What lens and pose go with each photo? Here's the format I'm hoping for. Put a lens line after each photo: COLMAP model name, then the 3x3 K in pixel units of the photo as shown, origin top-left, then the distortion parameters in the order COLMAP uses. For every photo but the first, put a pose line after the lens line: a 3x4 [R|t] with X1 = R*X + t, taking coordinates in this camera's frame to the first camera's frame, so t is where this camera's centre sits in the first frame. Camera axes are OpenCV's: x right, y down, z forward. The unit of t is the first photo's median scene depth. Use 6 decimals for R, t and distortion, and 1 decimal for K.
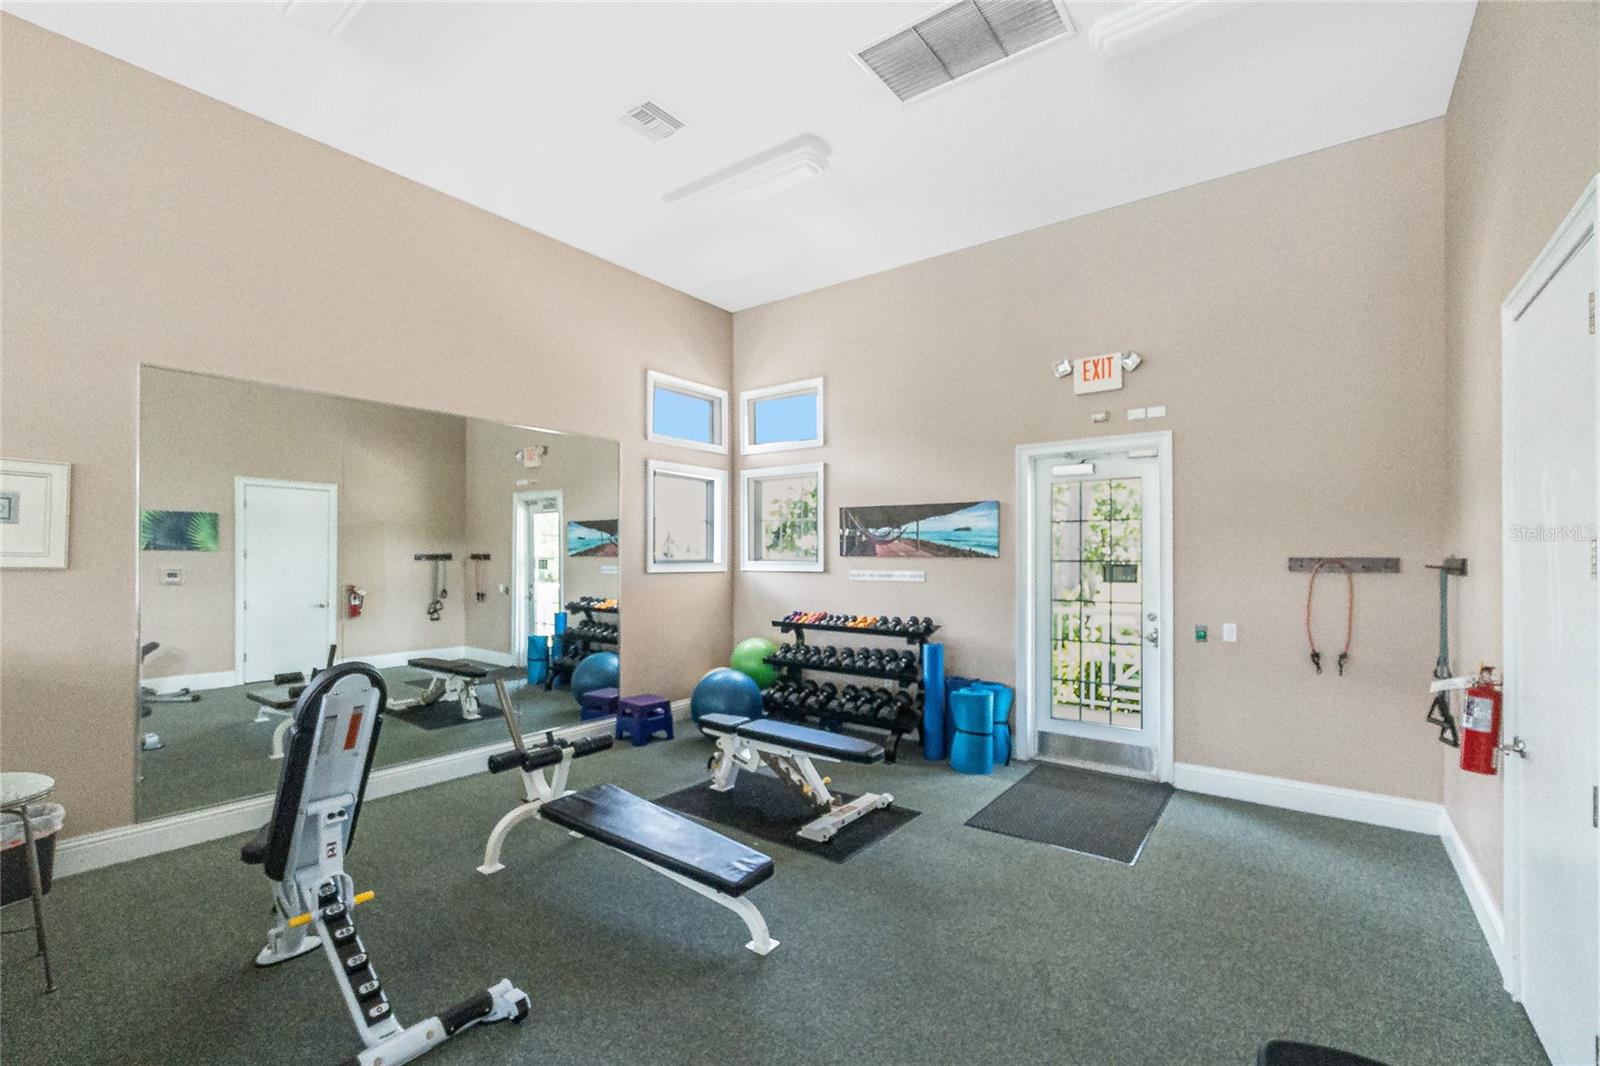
lens RADIAL K [[692.2, 0, 795.9], [0, 692.2, 540.5], [0, 0, 1]] dist [-0.018592, 0.000000]
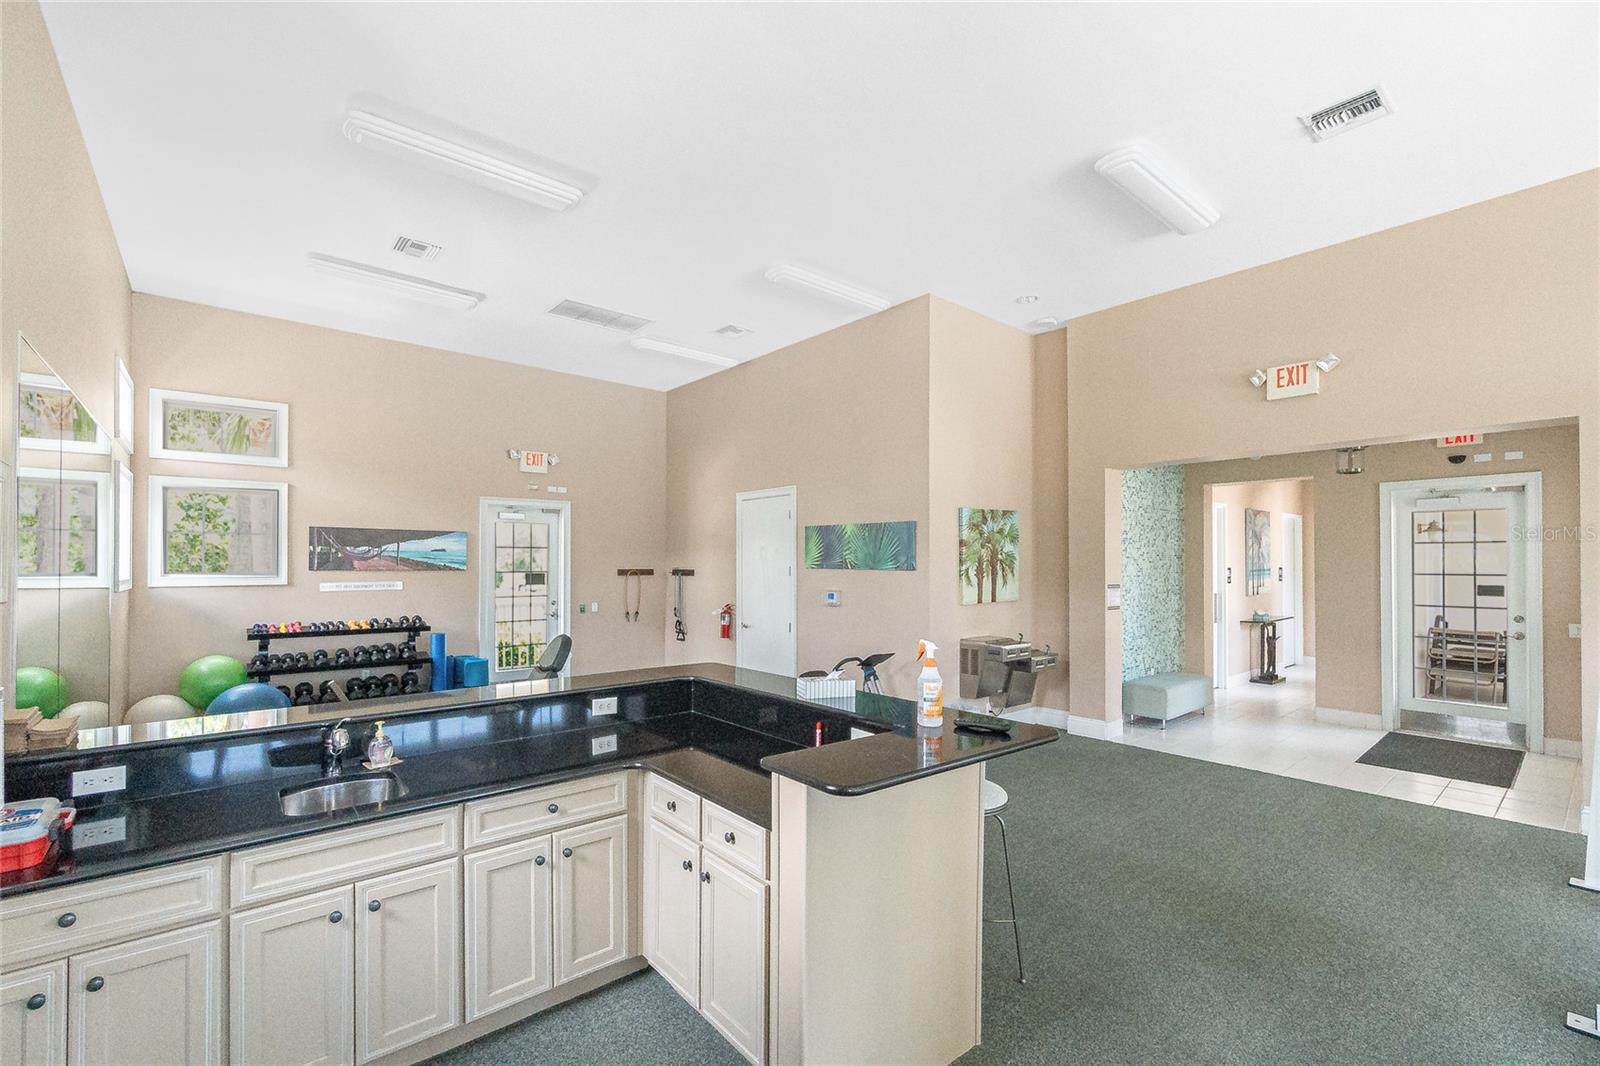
lens RADIAL K [[675.8, 0, 800.0], [0, 675.8, 533.0], [0, 0, 1]] dist [-0.101419, -0.000021]
pose [[0.205054, 0.043834, 0.977769, -0.862059], [-0.012846, 0.999031, -0.042093, -0.004873], [-0.978666, -0.003929, 0.205419, 0.015527]]
